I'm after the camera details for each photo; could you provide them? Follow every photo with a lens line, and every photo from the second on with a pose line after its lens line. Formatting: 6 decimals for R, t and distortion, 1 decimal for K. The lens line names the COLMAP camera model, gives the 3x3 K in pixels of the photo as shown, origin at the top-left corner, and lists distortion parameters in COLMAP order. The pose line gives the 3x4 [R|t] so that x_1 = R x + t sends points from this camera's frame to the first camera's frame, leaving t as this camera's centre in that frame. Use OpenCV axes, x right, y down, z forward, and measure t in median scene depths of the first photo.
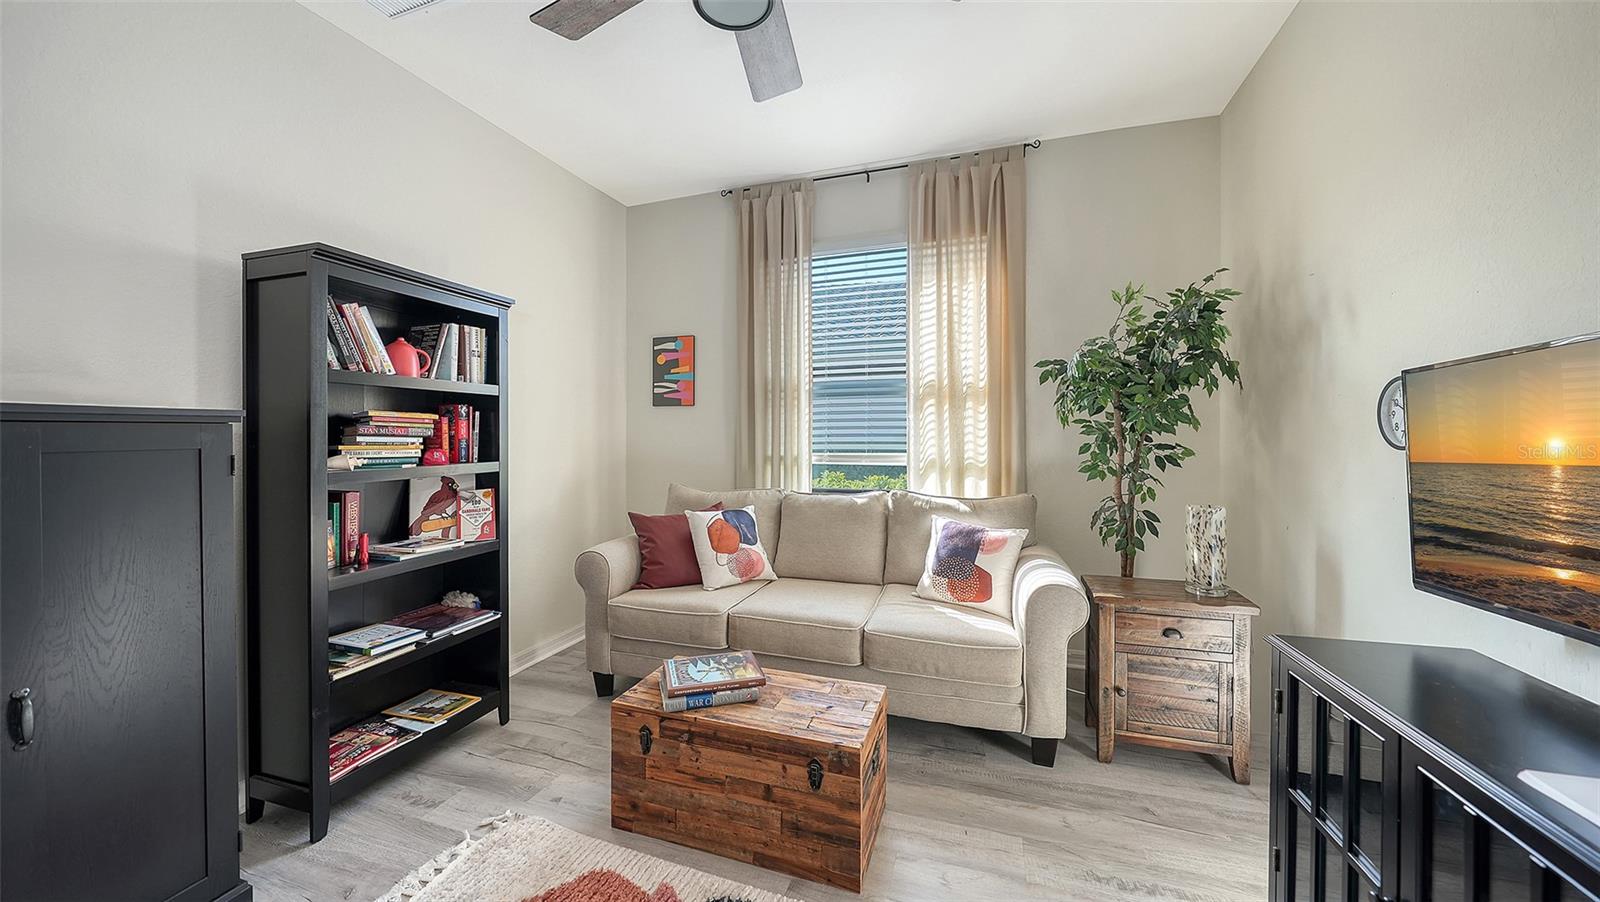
lens RADIAL K [[581.5, 0, 788.0], [0, 581.5, 447.7], [0, 0, 1]] dist [-0.001582, 0.000020]
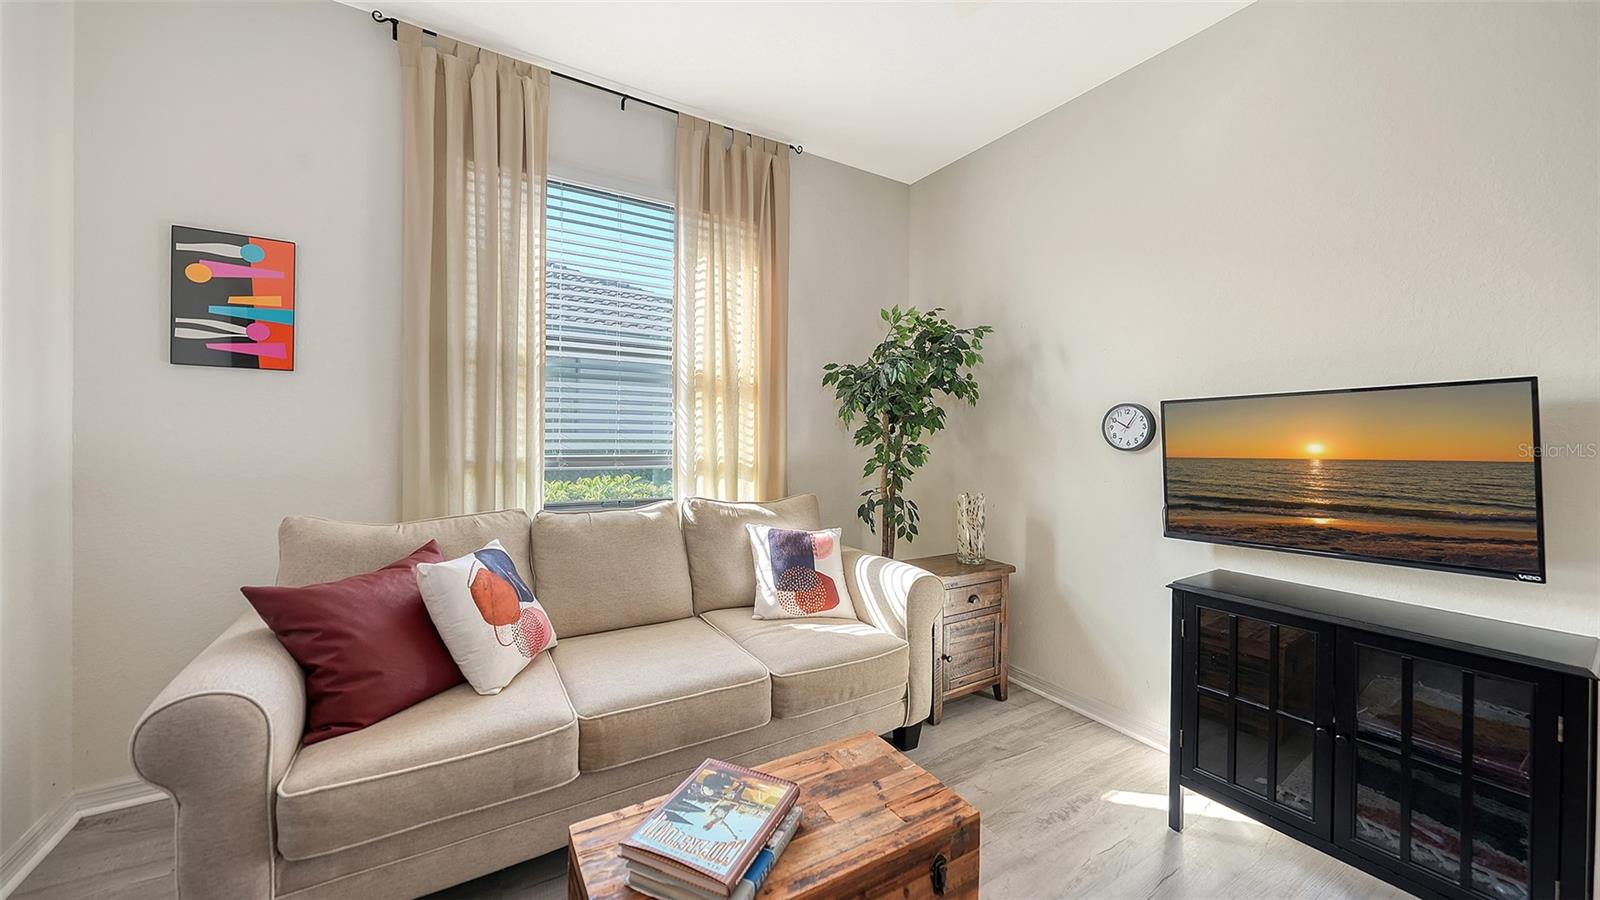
lens RADIAL K [[573.9, 0, 824.8], [0, 573.9, 443.3], [0, 0, 1]] dist [-0.003287, 0.000026]
pose [[0.622768, 0.001299, 0.782406, -0.417722], [-0.001891, 0.999998, -0.000156, -0.007988], [-0.782404, -0.001382, 0.622769, 0.417842]]
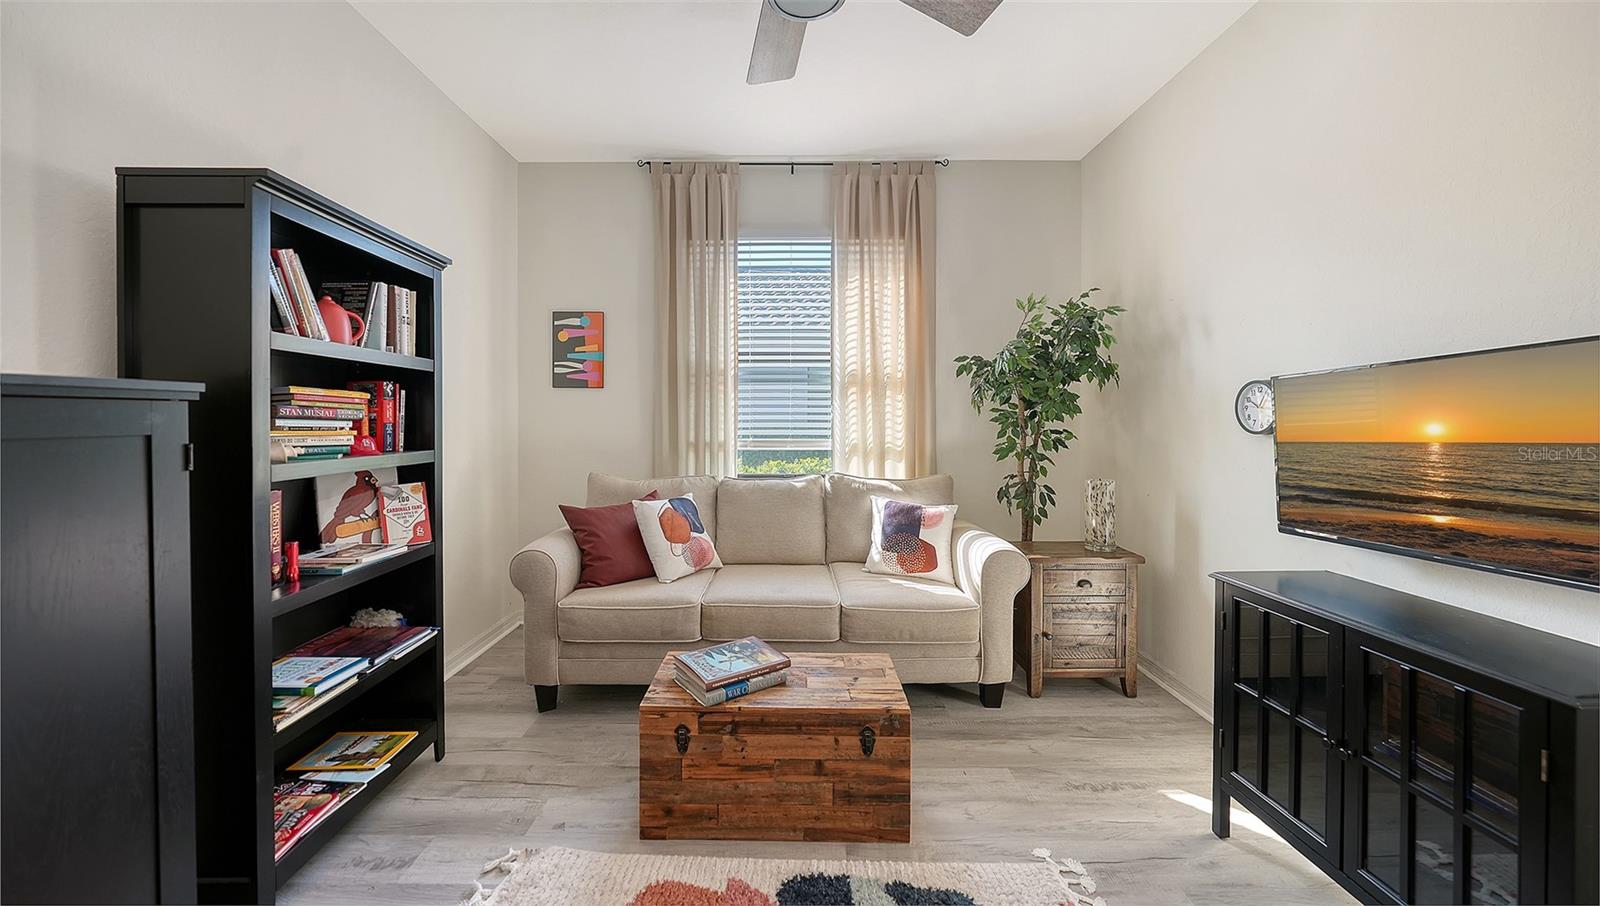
lens RADIAL K [[591.1, 0, 795.9], [0, 591.1, 434.6], [0, 0, 1]] dist [-0.000033, -0.000250]
pose [[0.944851, -0.002156, 0.327494, -0.277404], [0.001453, 0.999996, 0.002391, 0.000290], [-0.327498, -0.001784, 0.944850, 0.016010]]
